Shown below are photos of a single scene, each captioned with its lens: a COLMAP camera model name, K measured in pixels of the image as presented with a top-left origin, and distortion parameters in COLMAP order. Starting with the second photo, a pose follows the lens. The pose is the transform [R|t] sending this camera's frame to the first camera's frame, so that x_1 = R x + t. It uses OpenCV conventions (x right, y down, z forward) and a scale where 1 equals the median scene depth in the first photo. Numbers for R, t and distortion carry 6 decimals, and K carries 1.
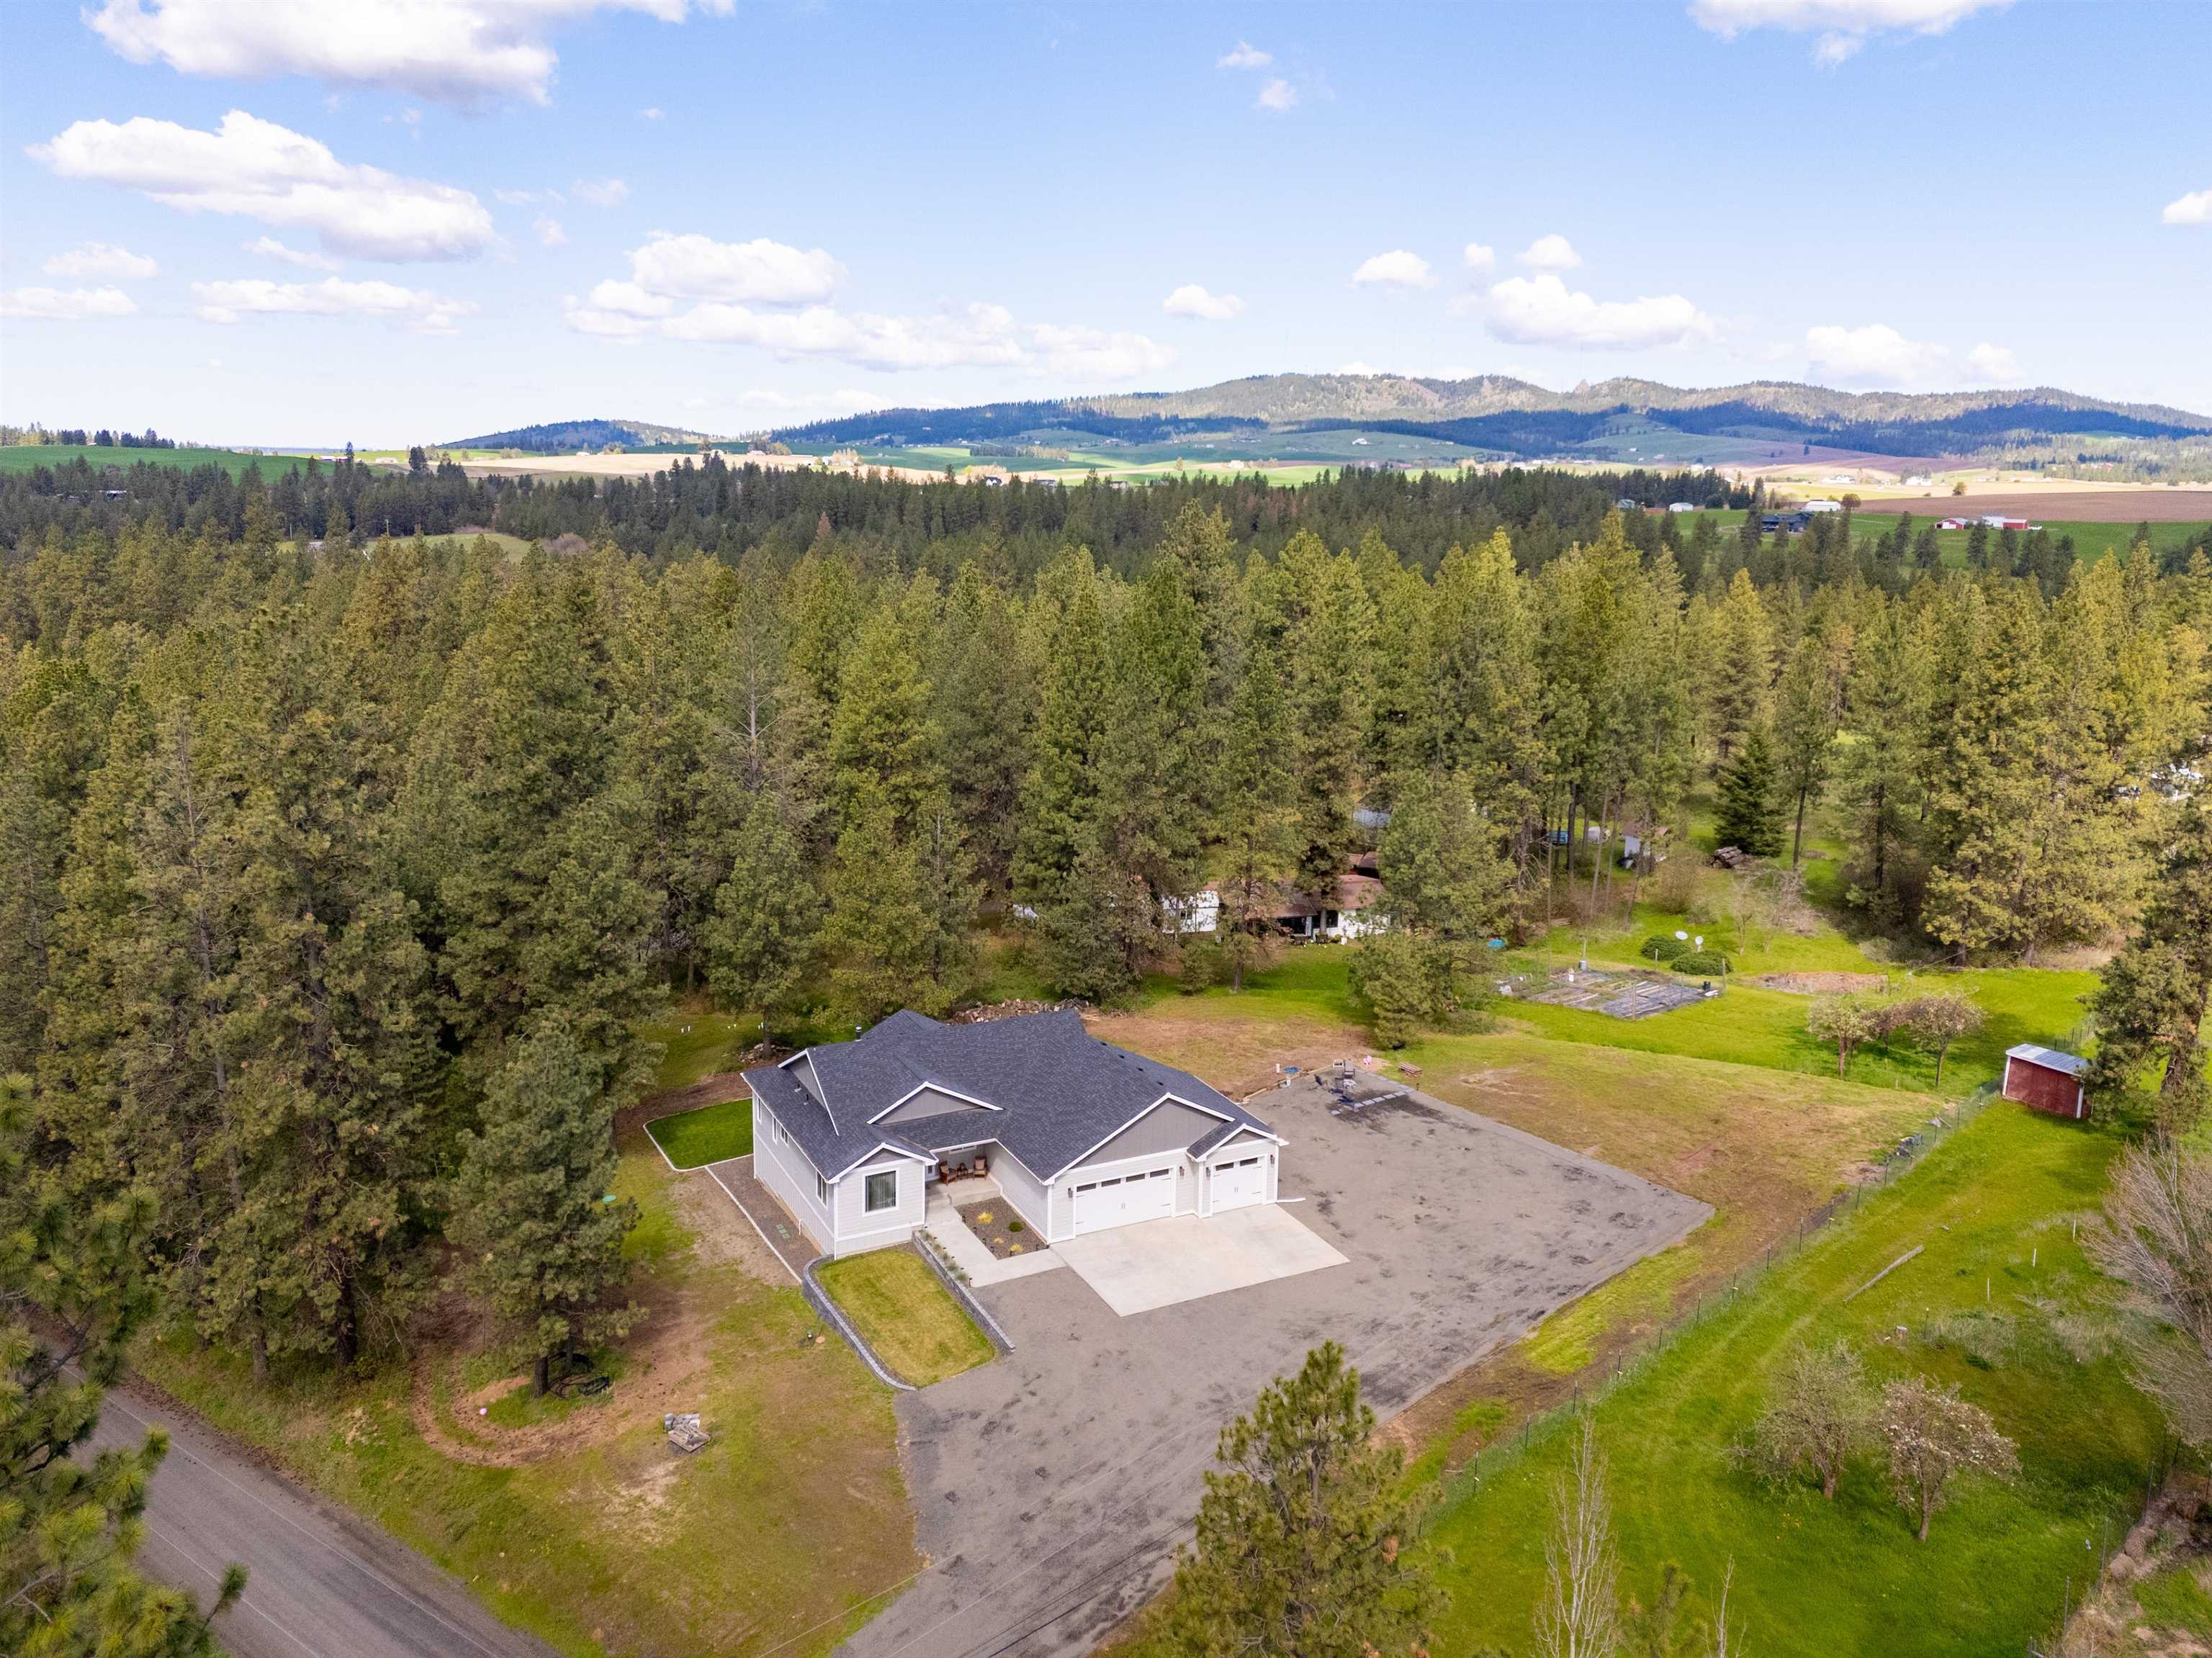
lens RADIAL K [[1670.2, 0, 1097.7], [0, 1670.2, 820.5], [0, 0, 1]] dist [0.051502, -0.005763]
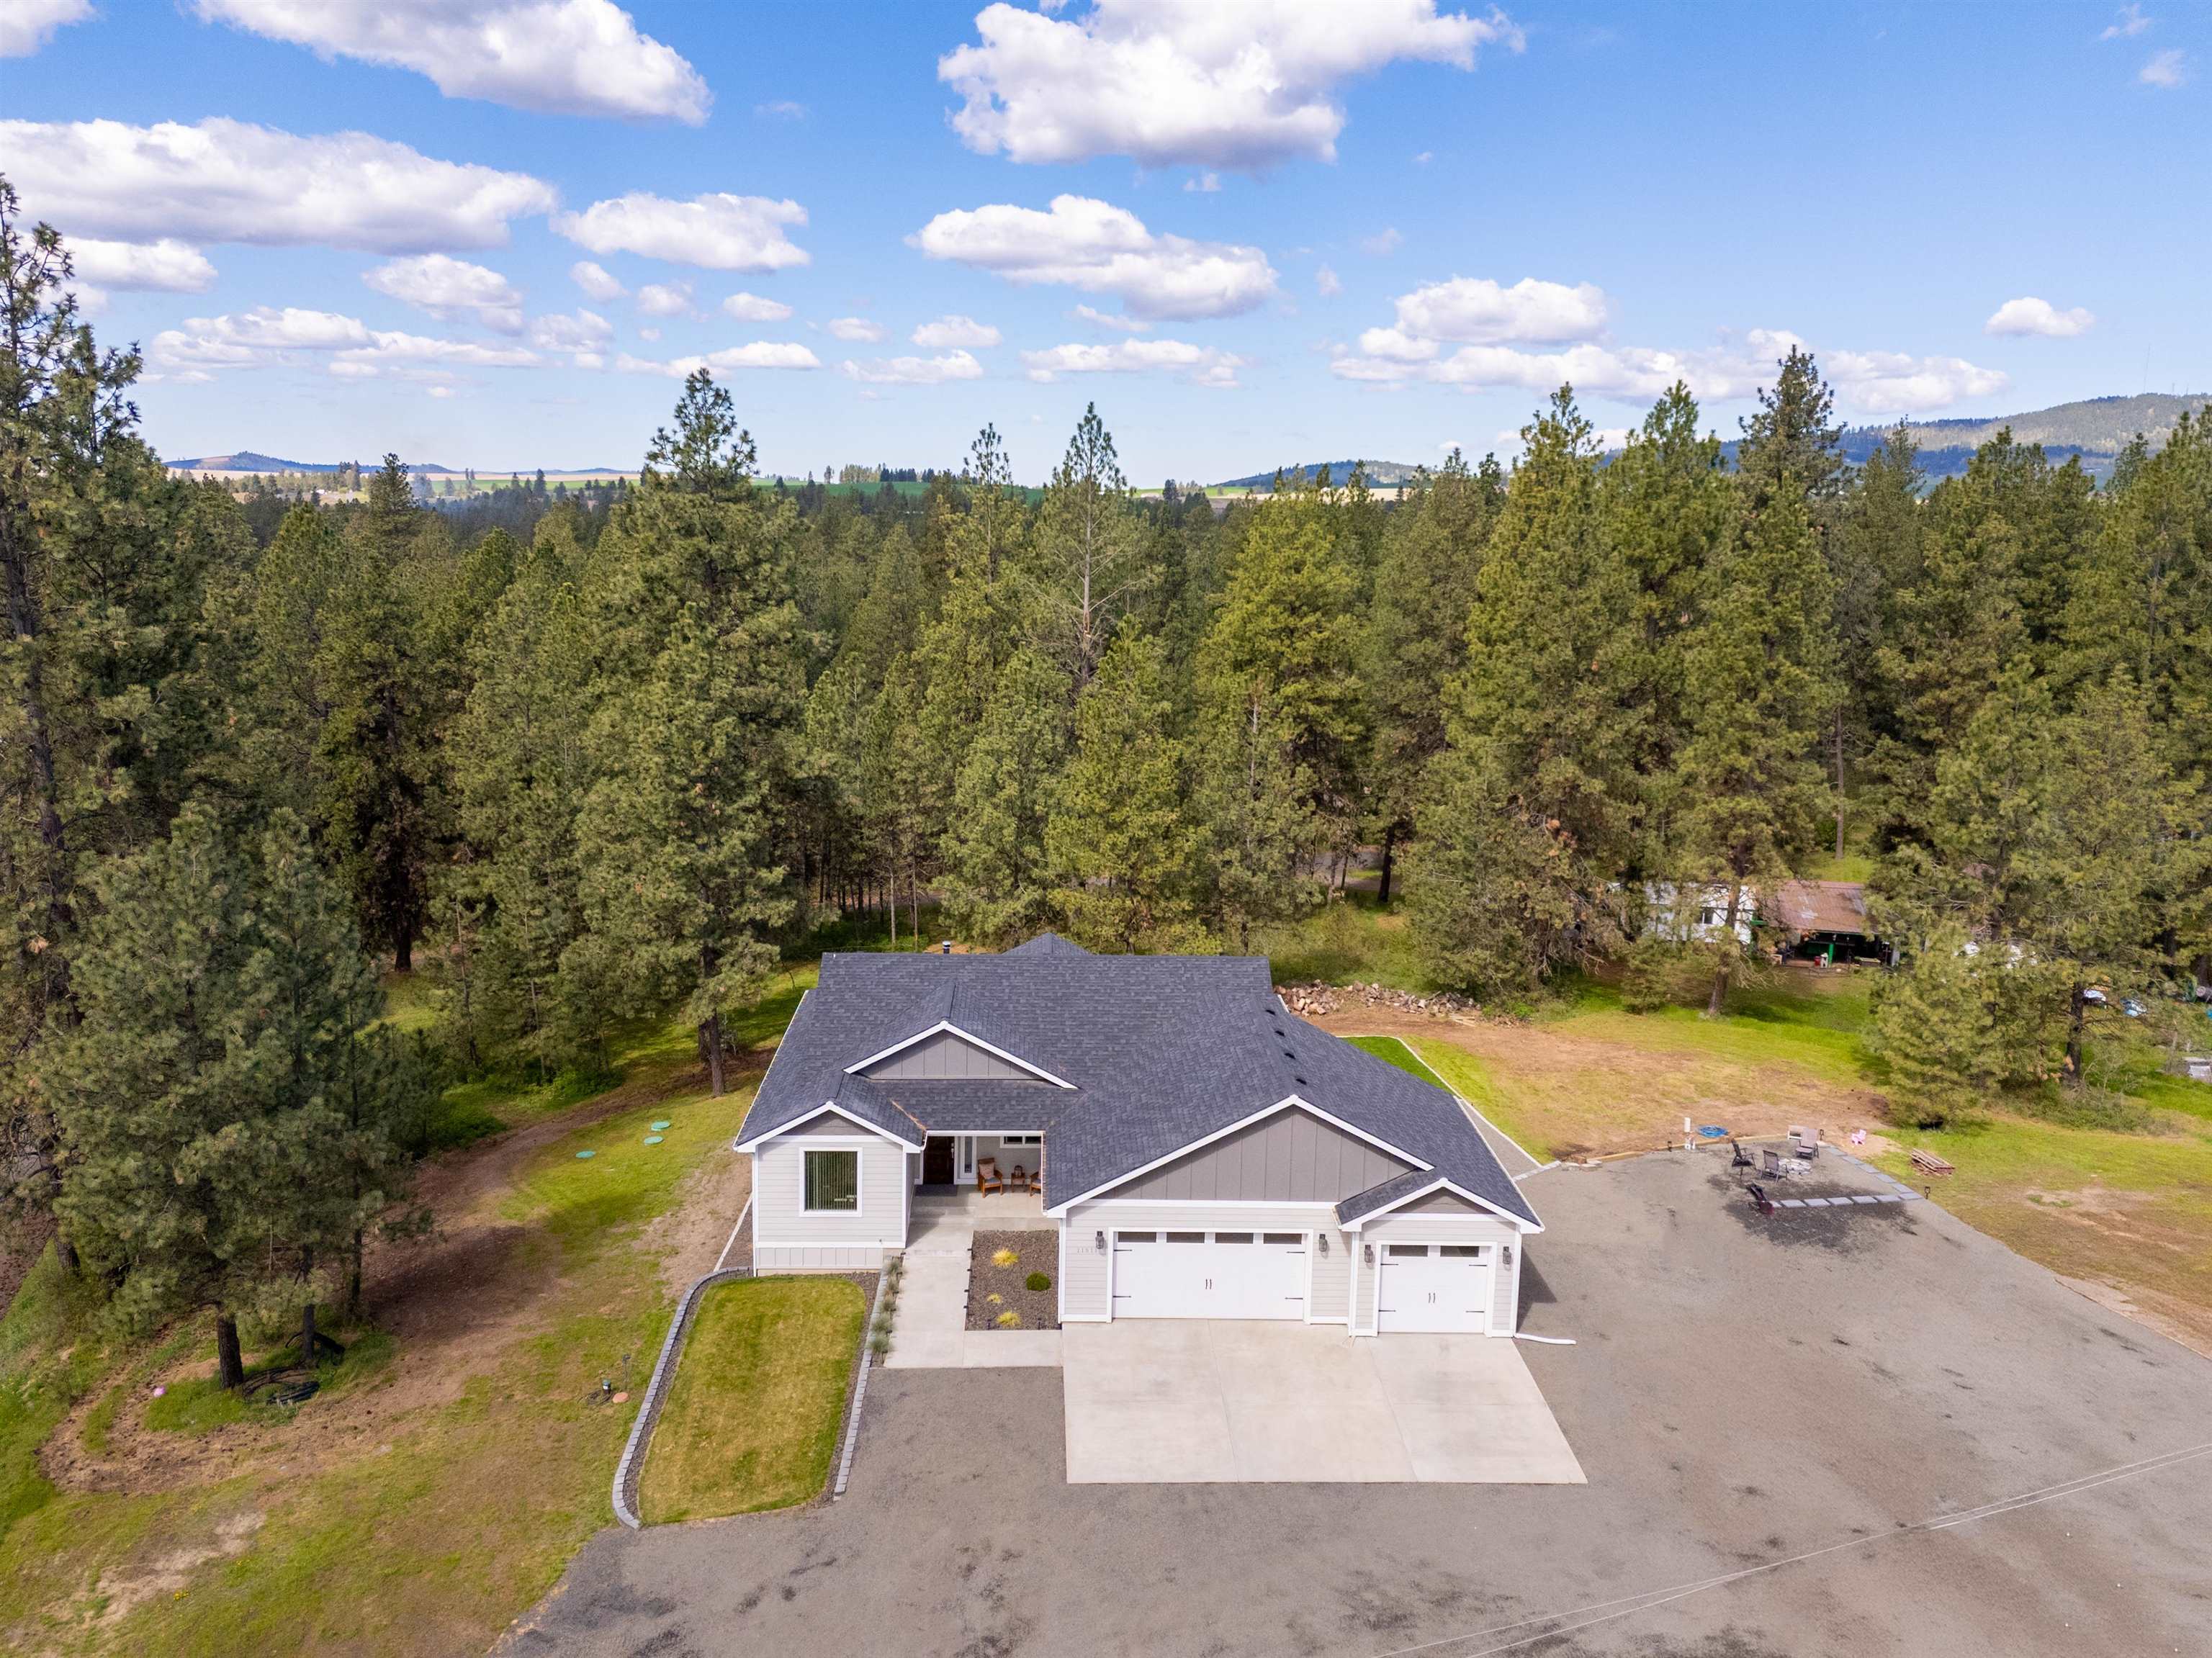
lens RADIAL K [[1650.3, 0, 1099.5], [0, 1650.3, 830.7], [0, 0, 1]] dist [0.068635, -0.054284]
pose [[0.904948, 0.084862, -0.416975, 0.165767], [-0.093531, 0.995616, -0.000362, 0.066518], [0.415116, 0.039327, 0.908918, 0.383364]]
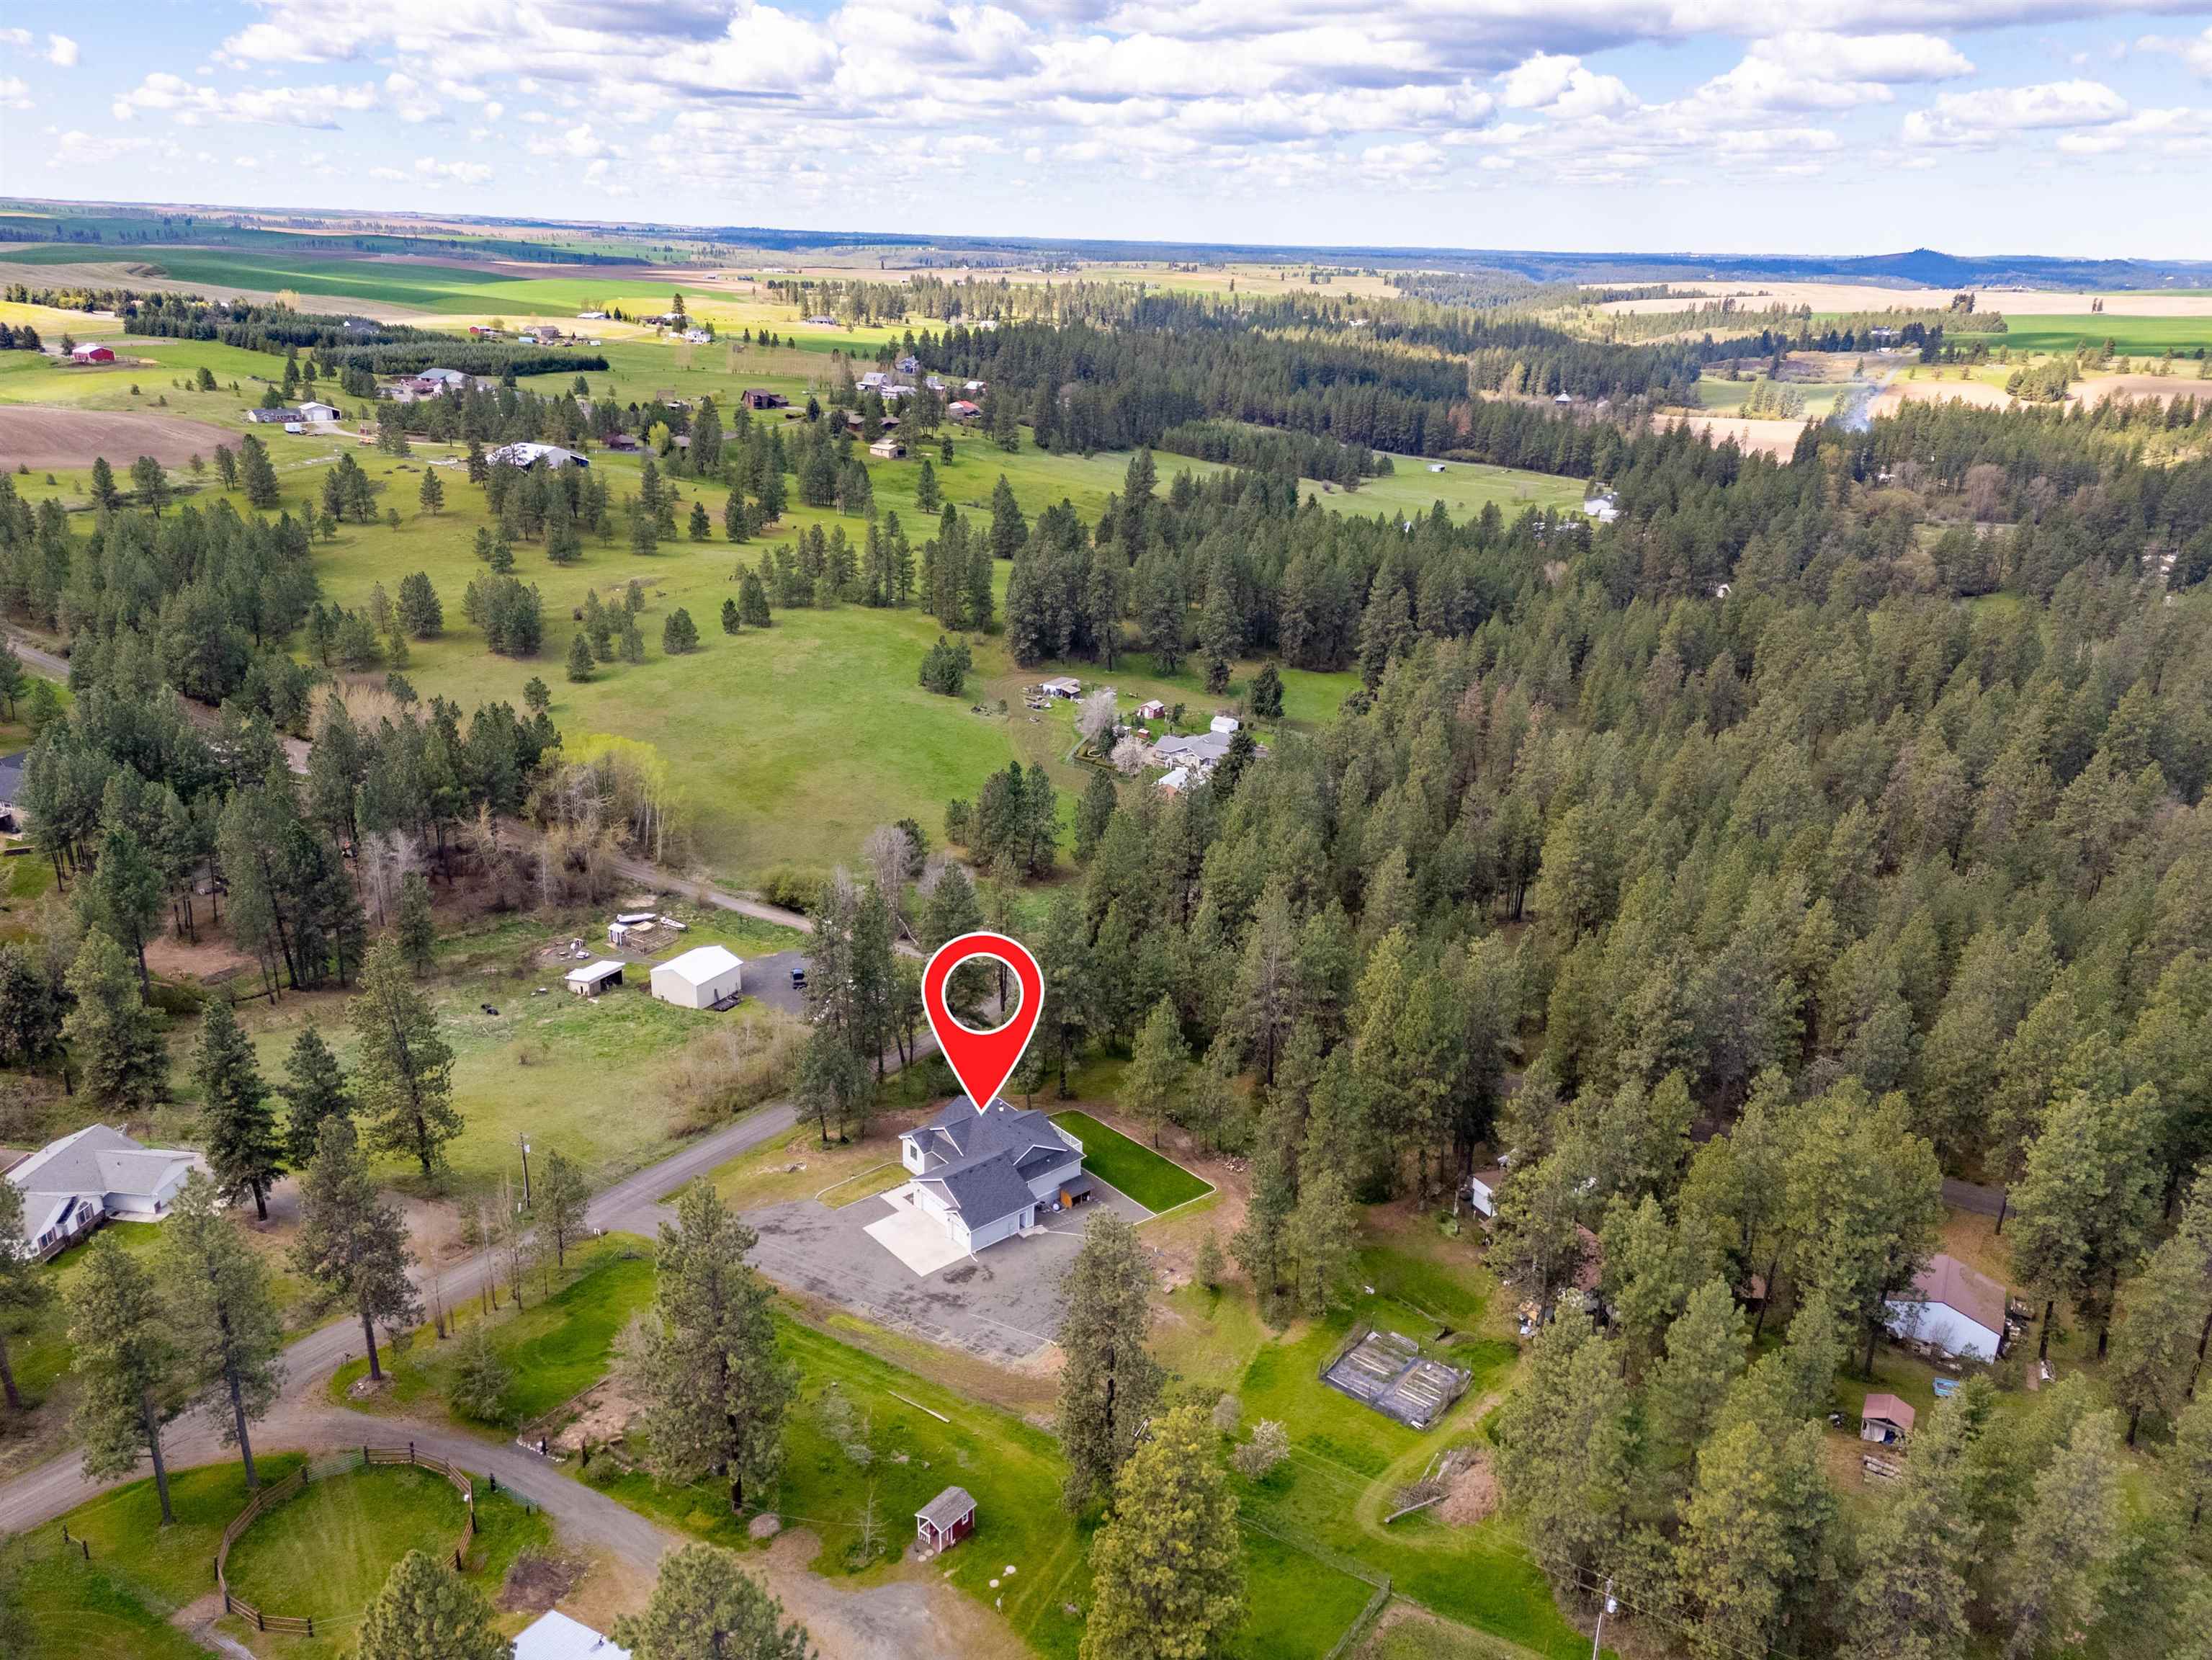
lens RADIAL K [[1650.7, 0, 1099.5], [0, 1650.7, 831.7], [0, 0, 1]] dist [0.068635, -0.054284]
pose [[0.216718, 0.319219, -0.922569, 1.724476], [-0.209313, 0.938244, 0.275473, -0.815539], [0.953531, 0.133405, 0.270151, 0.413490]]
